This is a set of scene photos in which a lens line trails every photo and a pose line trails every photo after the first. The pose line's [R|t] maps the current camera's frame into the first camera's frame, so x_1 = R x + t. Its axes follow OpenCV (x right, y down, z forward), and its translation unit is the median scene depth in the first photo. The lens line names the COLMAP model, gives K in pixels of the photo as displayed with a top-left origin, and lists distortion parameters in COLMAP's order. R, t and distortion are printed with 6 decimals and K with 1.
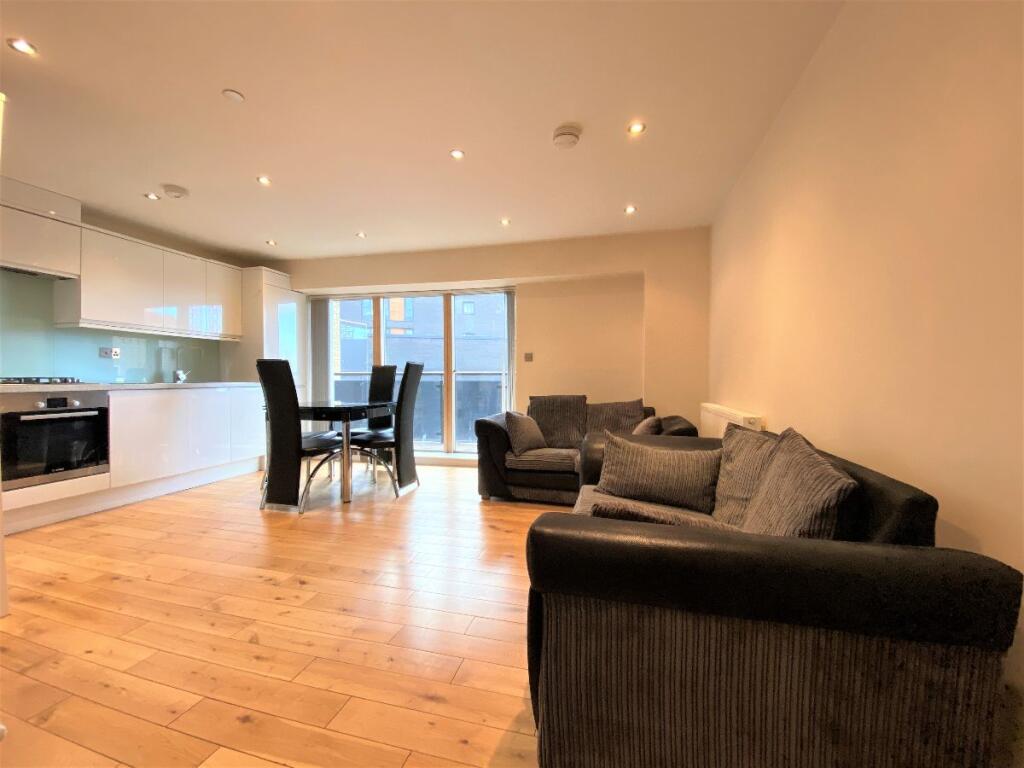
lens RADIAL K [[410.0, 0, 512.5], [0, 410.0, 389.8], [0, 0, 1]] dist [-0.000037, -0.015571]
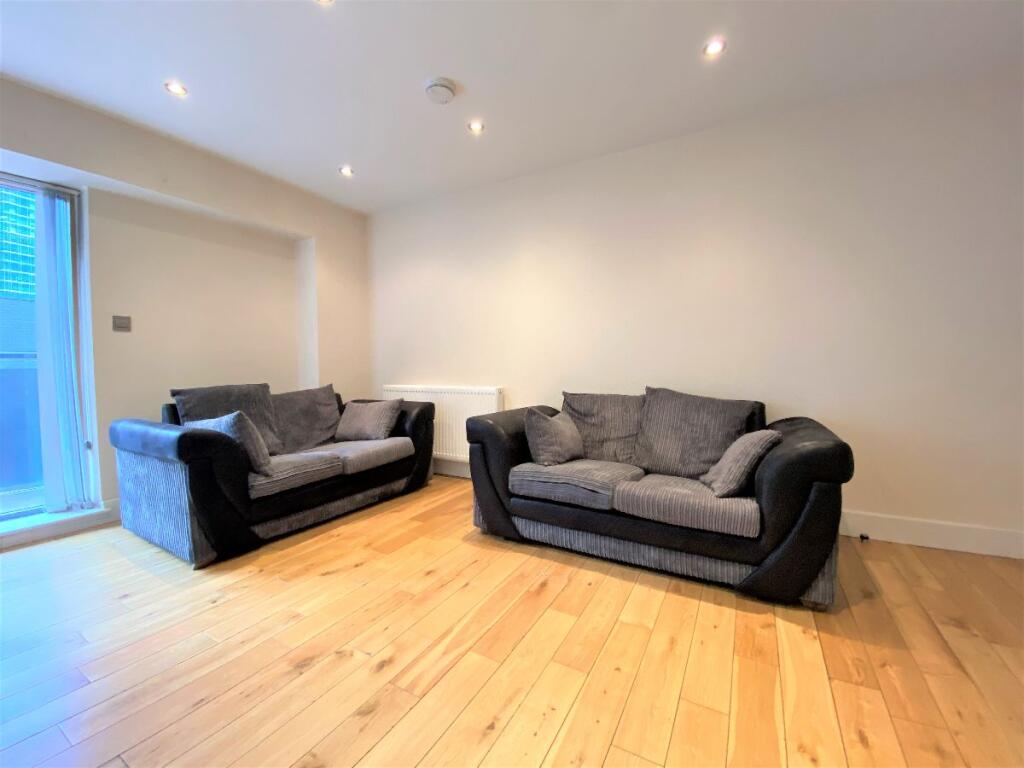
lens RADIAL K [[410.0, 0, 512.5], [0, 410.0, 389.8], [0, 0, 1]] dist [-0.000037, -0.015571]
pose [[0.247952, -0.058860, 0.966983, -0.462183], [0.018025, 0.998260, 0.056142, -0.008994], [-0.968605, 0.003510, 0.248581, 0.386763]]
